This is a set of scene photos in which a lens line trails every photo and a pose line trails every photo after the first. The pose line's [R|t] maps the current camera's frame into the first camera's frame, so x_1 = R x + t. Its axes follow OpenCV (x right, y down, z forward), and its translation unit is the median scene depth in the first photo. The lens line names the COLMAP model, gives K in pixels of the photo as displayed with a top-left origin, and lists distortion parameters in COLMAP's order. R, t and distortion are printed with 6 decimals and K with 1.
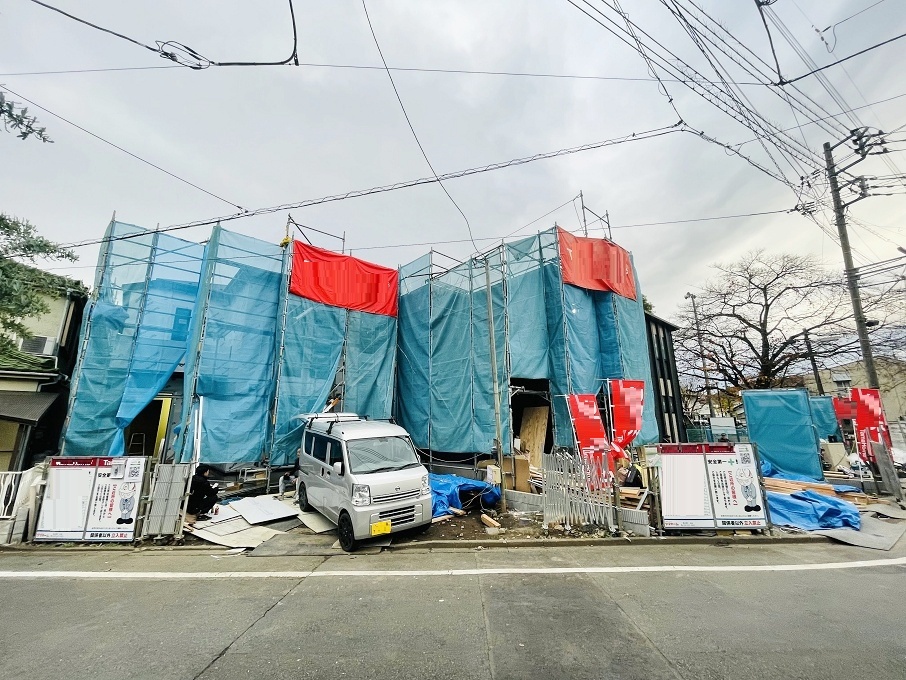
lens RADIAL K [[364.2, 0, 456.4], [0, 364.2, 336.5], [0, 0, 1]] dist [0.001972, -0.000870]
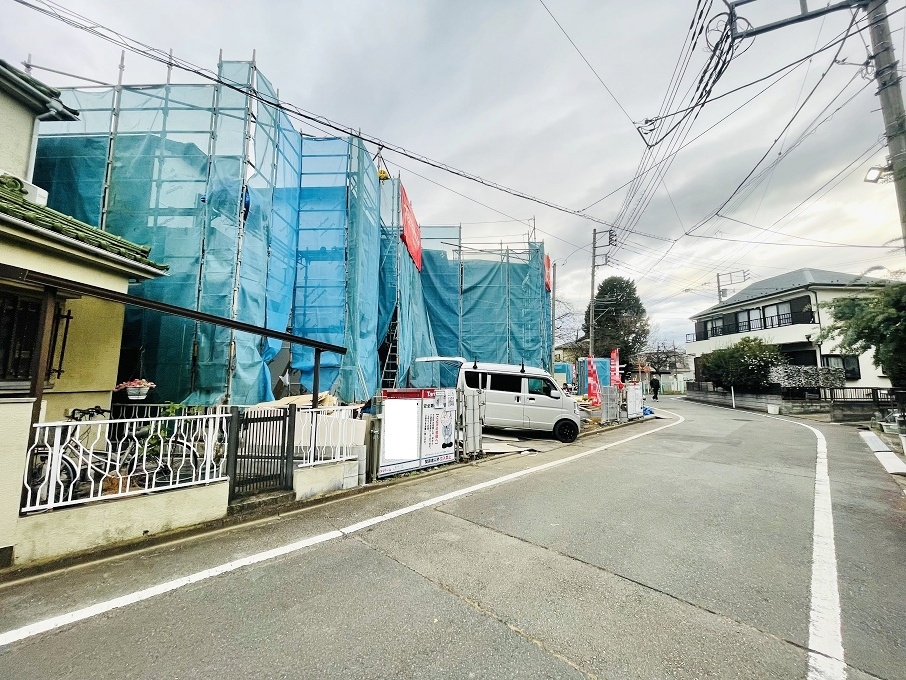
lens RADIAL K [[364.2, 0, 450.9], [0, 364.2, 339.3], [0, 0, 1]] dist [0.001972, -0.000870]
pose [[0.691973, 0.089322, 0.716376, -1.661253], [-0.175809, 0.983291, 0.047217, 0.139010], [-0.700189, -0.158619, 0.696115, 0.278890]]
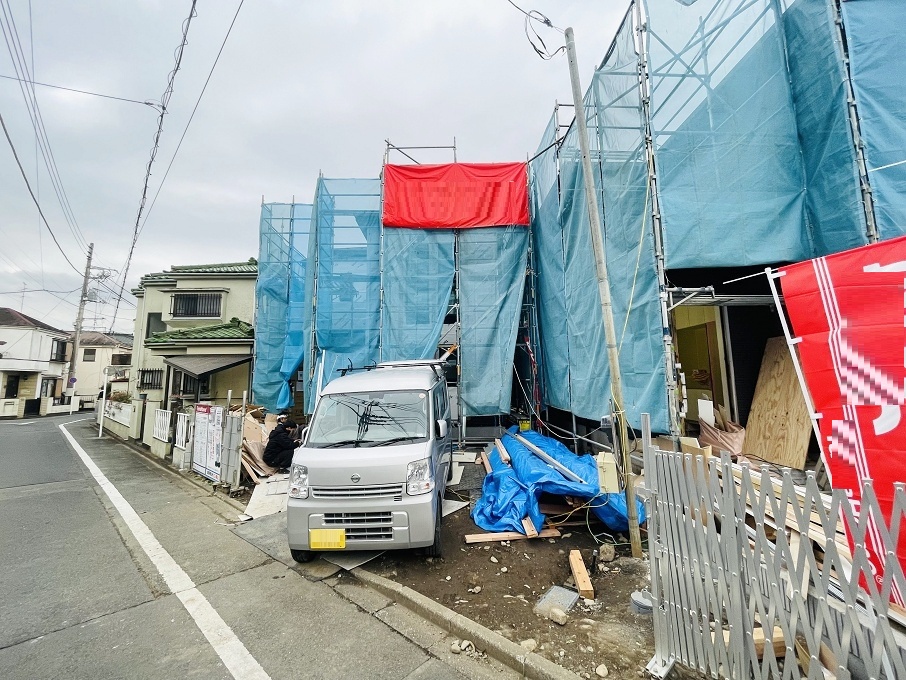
lens RADIAL K [[364.2, 0, 454.9], [0, 364.2, 340.9], [0, 0, 1]] dist [0.001972, -0.000870]
pose [[0.763365, -0.074540, -0.641652, 0.318536], [0.154741, 0.985500, 0.069609, 0.175281], [0.627160, -0.152427, 0.763830, 0.644916]]
